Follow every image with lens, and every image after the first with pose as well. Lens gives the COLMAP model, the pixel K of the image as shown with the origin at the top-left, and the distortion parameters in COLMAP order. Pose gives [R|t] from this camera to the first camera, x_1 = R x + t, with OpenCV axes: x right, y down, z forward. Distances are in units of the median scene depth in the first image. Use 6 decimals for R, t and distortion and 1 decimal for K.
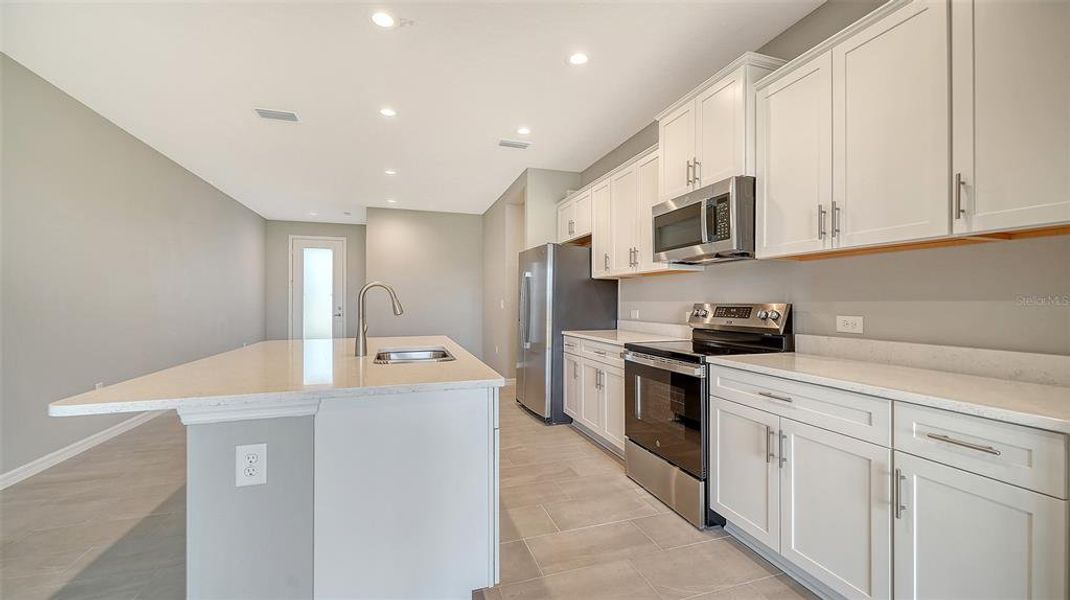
lens RADIAL K [[415.3, 0, 527.2], [0, 415.3, 302.4], [0, 0, 1]] dist [-0.000088, -0.000372]
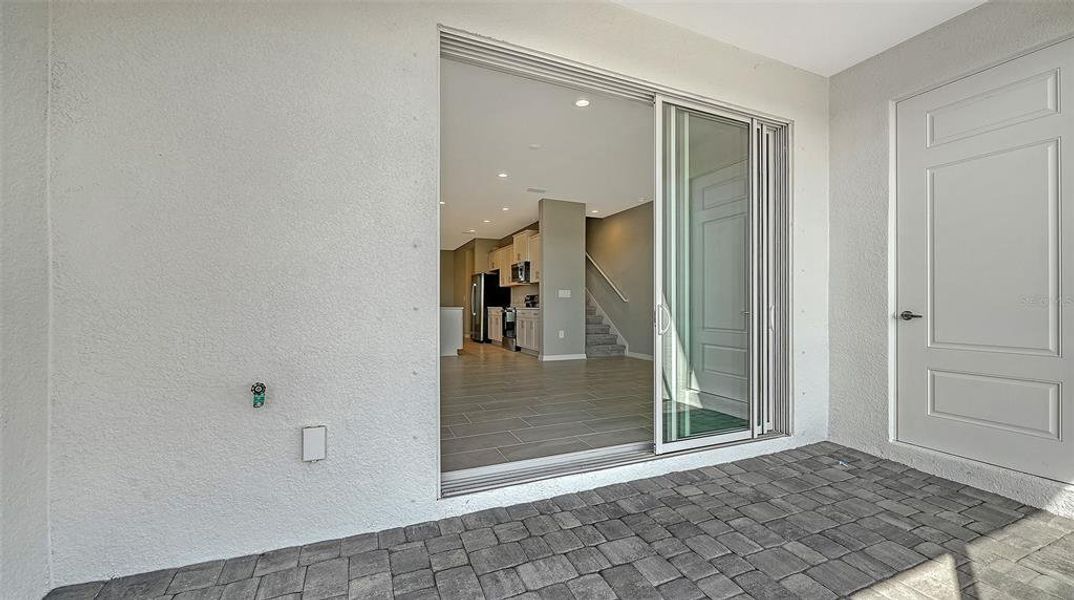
lens RADIAL K [[422.2, 0, 534.3], [0, 422.2, 303.9], [0, 0, 1]] dist [-0.000261, 0.000000]
pose [[0.994955, 0.001067, 0.100314, 0.155808], [-0.000434, 0.999980, -0.006325, 0.091765], [-0.100319, 0.006250, 0.994936, -2.300210]]
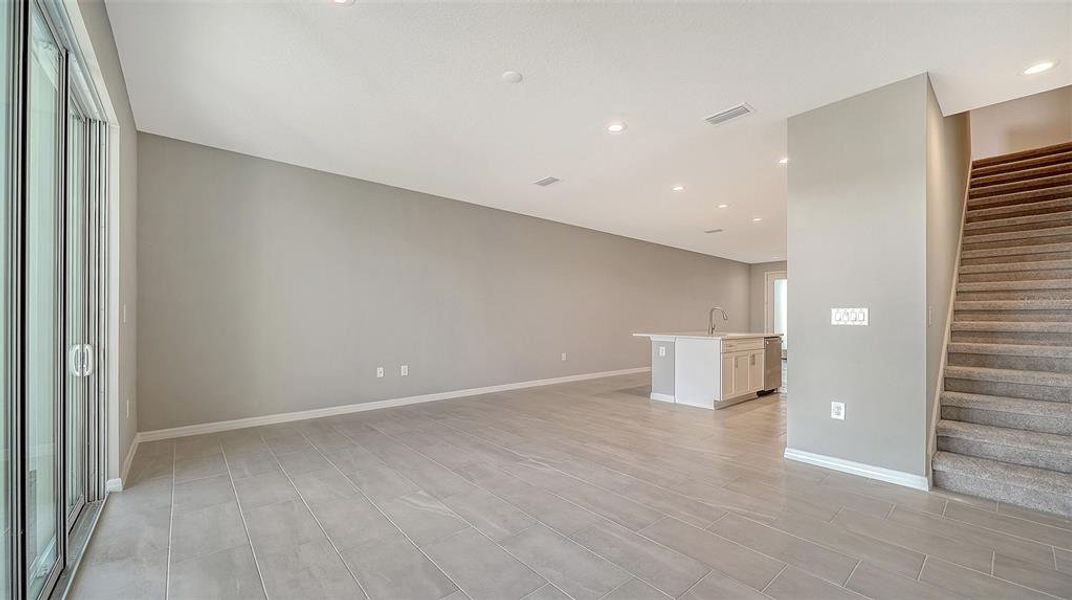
lens RADIAL K [[416.1, 0, 534.2], [0, 416.1, 321.0], [0, 0, 1]] dist [-0.000088, -0.000372]
pose [[0.383656, 0.010373, -0.923418, 1.303046], [-0.010399, 0.999922, 0.006912, 0.025762], [0.923417, 0.006951, 0.383734, -0.879714]]
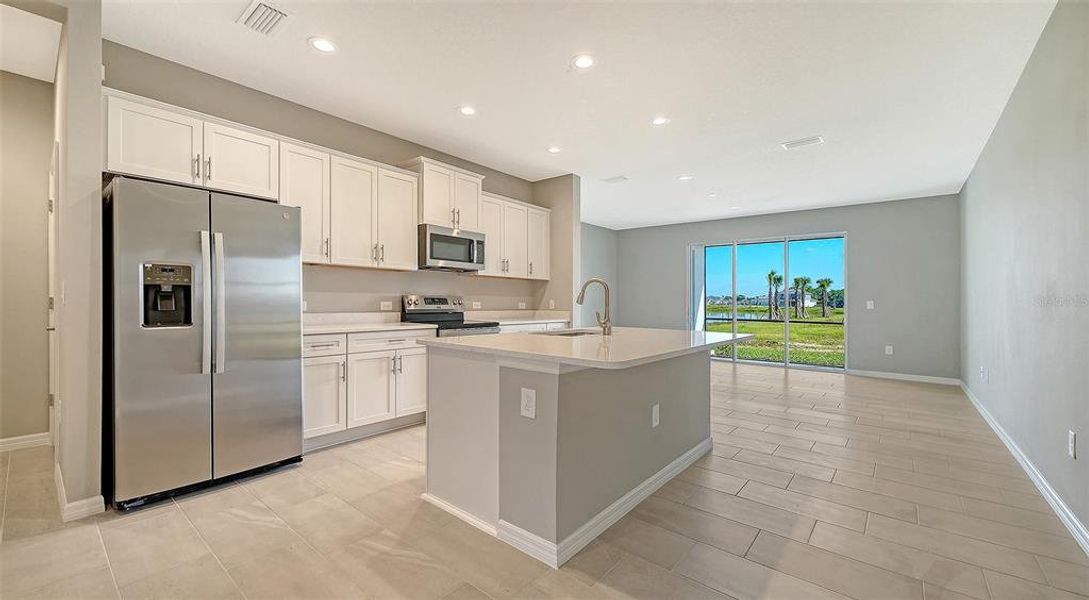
lens RADIAL K [[446.4, 0, 544.1], [0, 446.4, 305.5], [0, 0, 1]] dist [0.000745, 0.000017]
pose [[-0.569538, 0.012555, 0.821869, -1.159685], [0.010336, 0.999914, -0.008112, 0.057049], [-0.821900, 0.003875, -0.569618, 1.583831]]
